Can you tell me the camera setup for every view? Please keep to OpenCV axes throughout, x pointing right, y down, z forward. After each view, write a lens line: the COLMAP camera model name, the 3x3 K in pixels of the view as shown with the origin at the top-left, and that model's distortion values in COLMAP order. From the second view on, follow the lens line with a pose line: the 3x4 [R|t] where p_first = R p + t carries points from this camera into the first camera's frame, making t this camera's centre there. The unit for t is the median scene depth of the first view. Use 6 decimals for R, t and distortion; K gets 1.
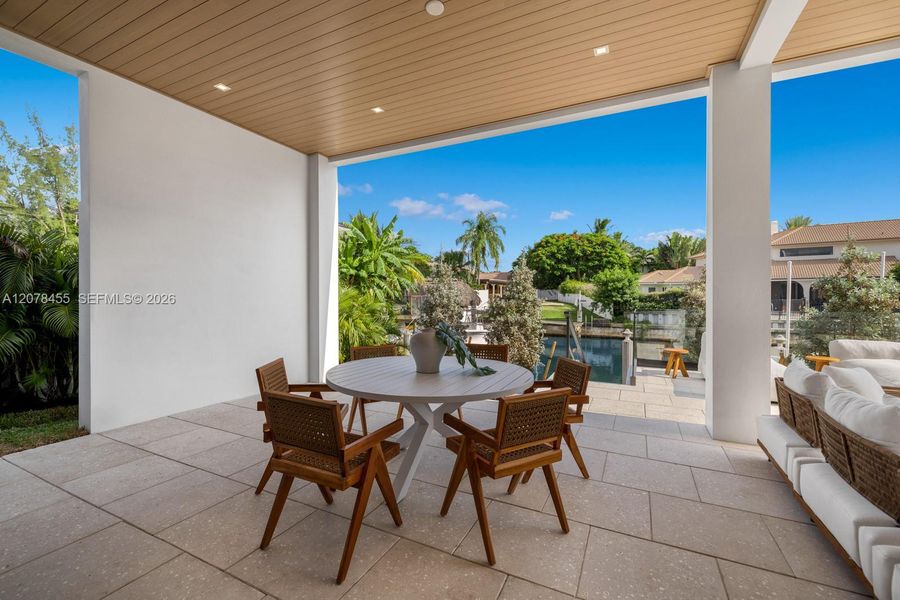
lens RADIAL K [[382.8, 0, 447.4], [0, 382.8, 294.5], [0, 0, 1]] dist [0.005061, 0.000406]
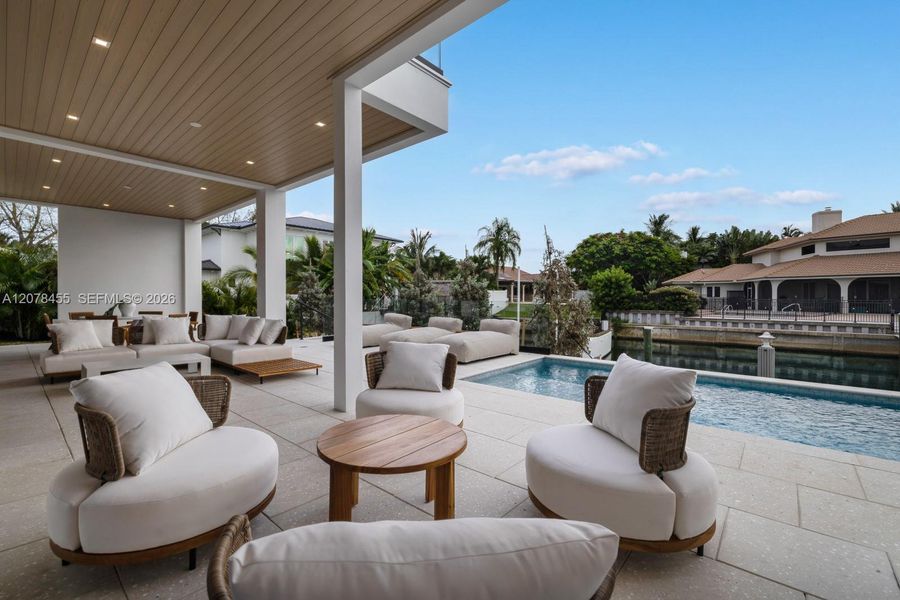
lens RADIAL K [[387.0, 0, 447.8], [0, 387.0, 293.5], [0, 0, 1]] dist [0.000833, 0.000312]
pose [[0.967954, -0.005724, -0.251064, 0.171359], [0.003817, 0.999960, -0.008085, 0.002399], [0.251100, 0.006868, 0.967937, -0.061958]]
